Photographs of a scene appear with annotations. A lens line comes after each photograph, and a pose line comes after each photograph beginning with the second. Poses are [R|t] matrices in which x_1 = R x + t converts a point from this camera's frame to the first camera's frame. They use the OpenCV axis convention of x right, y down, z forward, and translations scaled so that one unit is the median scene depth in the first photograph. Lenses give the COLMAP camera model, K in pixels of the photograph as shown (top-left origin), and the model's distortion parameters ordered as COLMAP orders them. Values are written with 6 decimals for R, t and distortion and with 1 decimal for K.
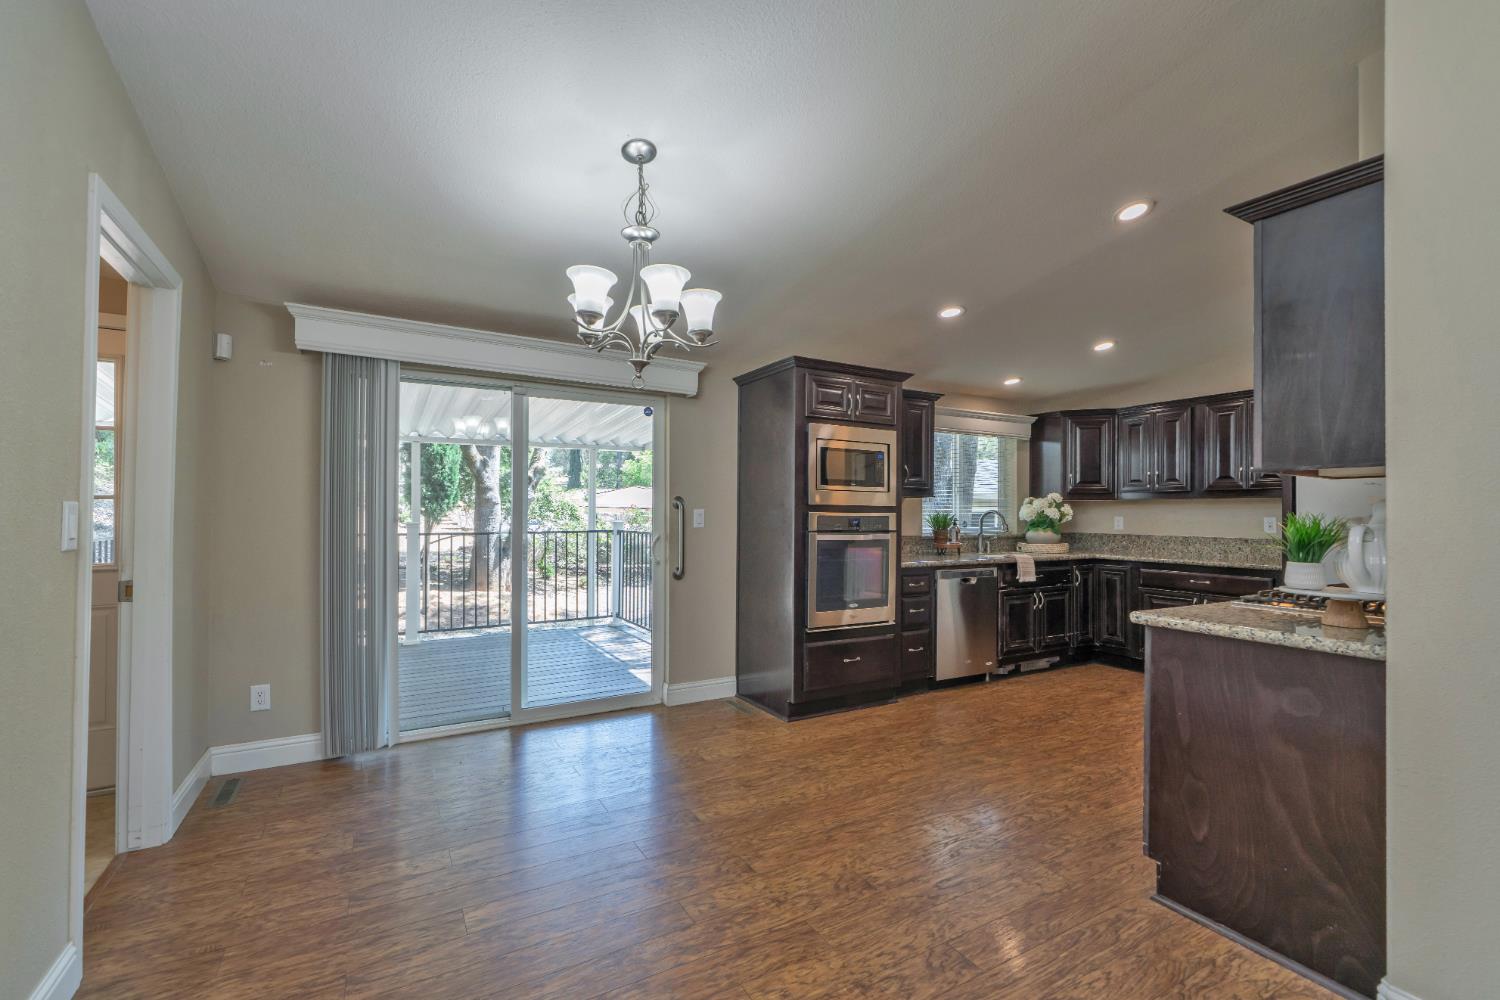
lens RADIAL K [[658.7, 0, 731.8], [0, 658.7, 508.9], [0, 0, 1]] dist [0.000826, 0.000181]
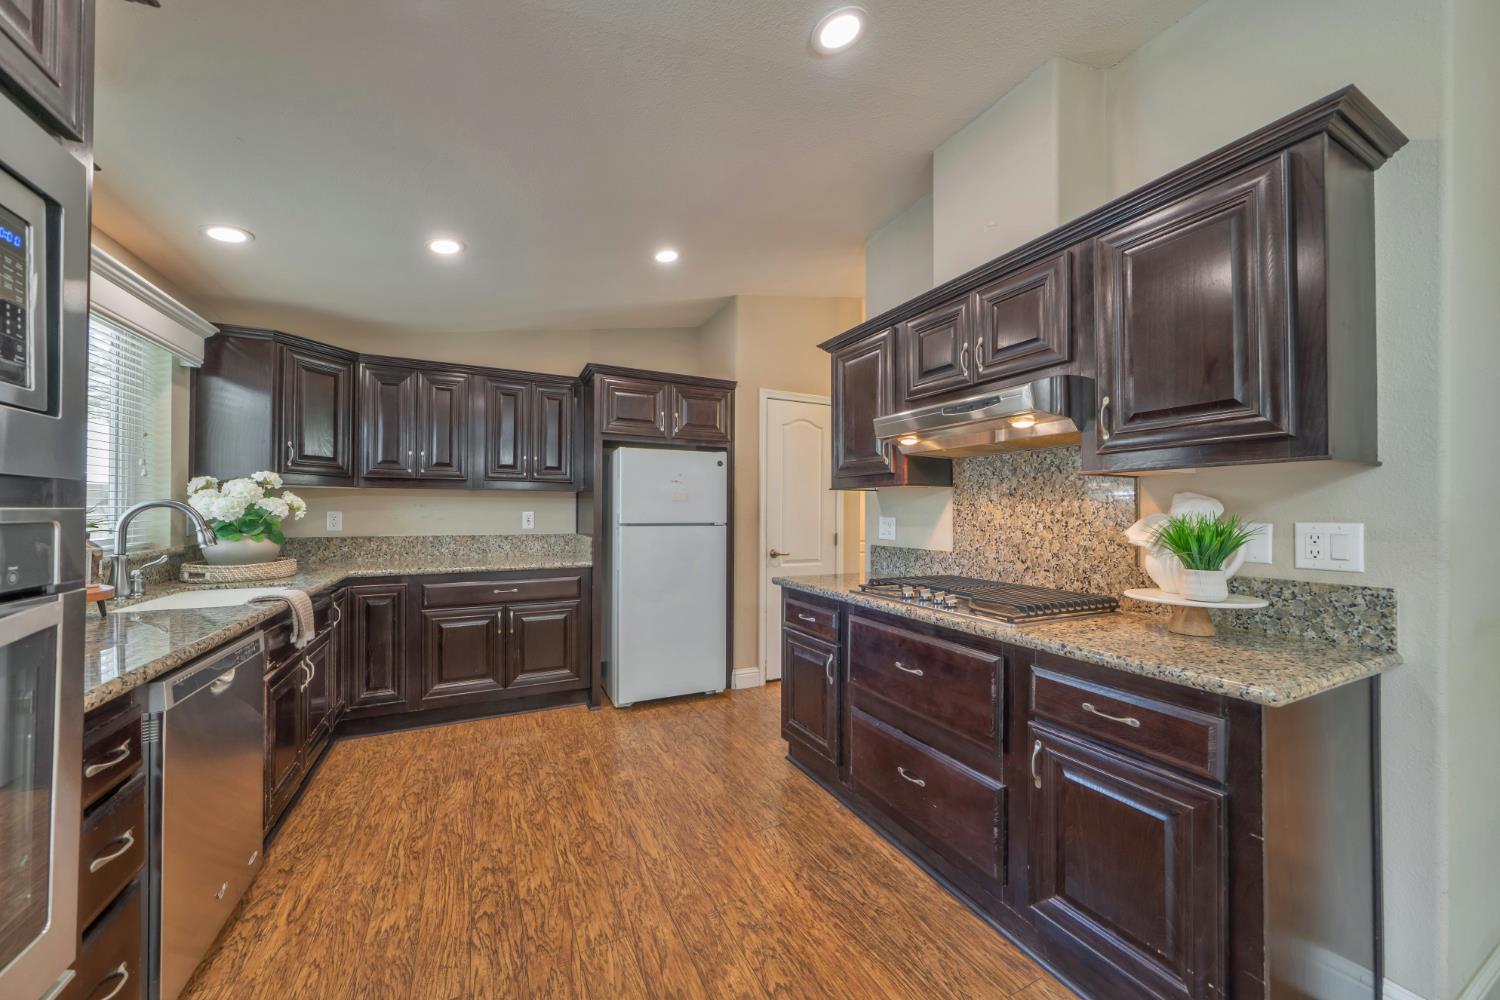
lens RADIAL K [[533.7, 0, 742.6], [0, 533.7, 506.0], [0, 0, 1]] dist [-0.003449, -0.000240]
pose [[0.047873, 0.003018, 0.998849, 0.055349], [-0.010534, 0.999941, -0.002517, 0.003133], [-0.998798, -0.010401, 0.047902, 0.615036]]
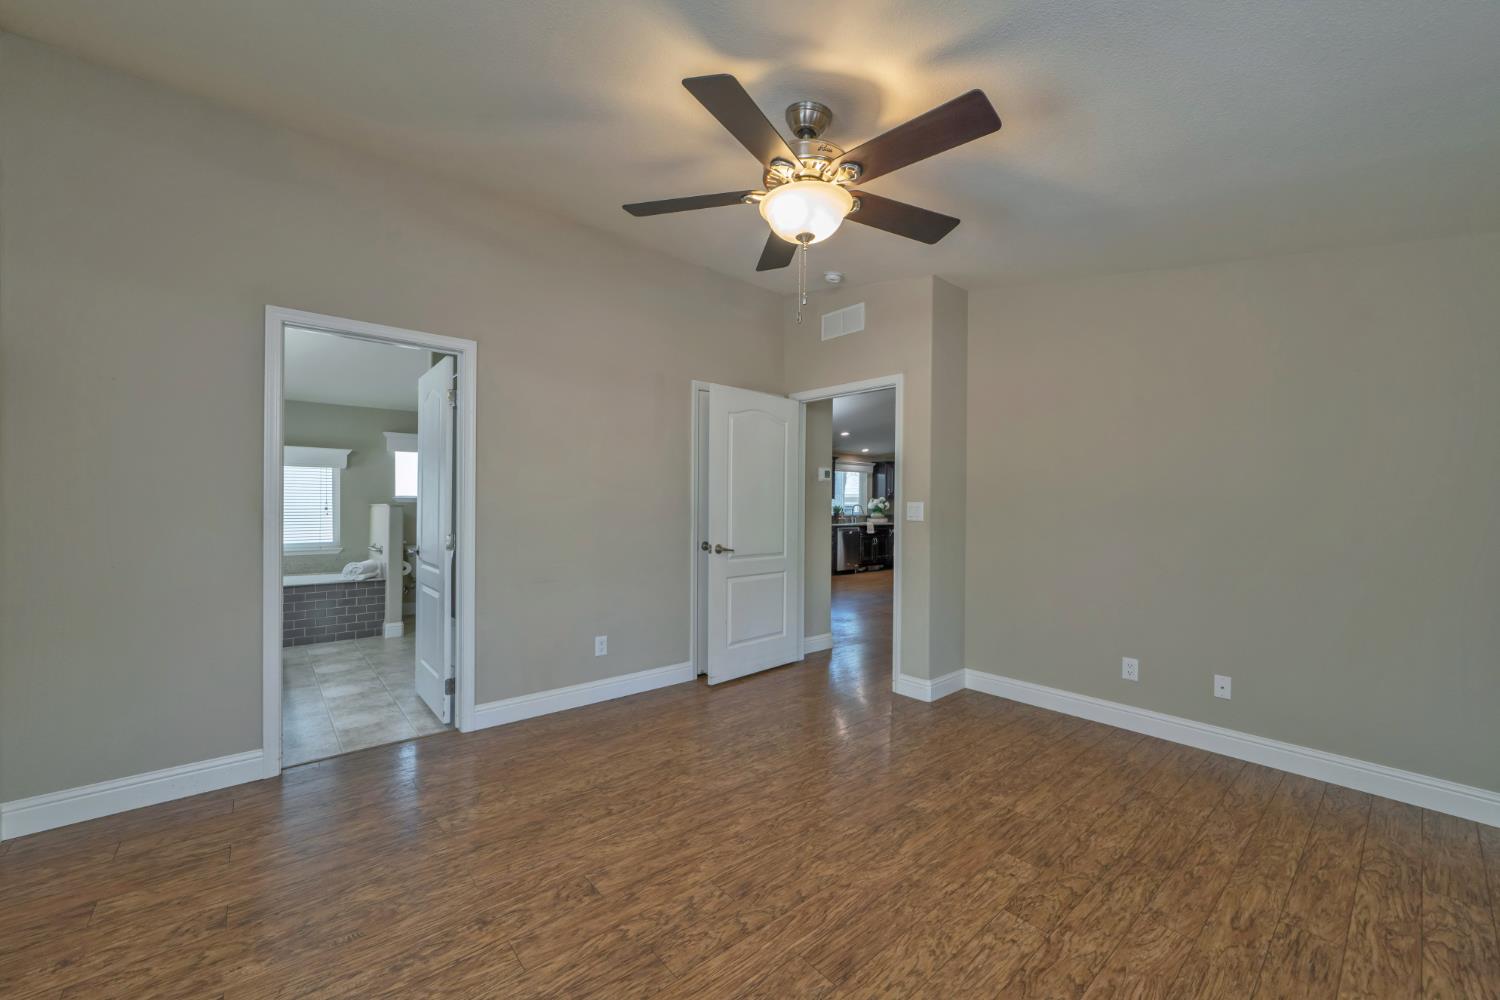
lens RADIAL K [[598.0, 0, 740.5], [0, 598.0, 507.1], [0, 0, 1]] dist [-0.001749, -0.000122]
pose [[0.980333, -0.000624, 0.197347, -0.454679], [-0.001756, 0.999928, 0.011887, -0.013352], [-0.197340, -0.012000, 0.980262, -1.057697]]
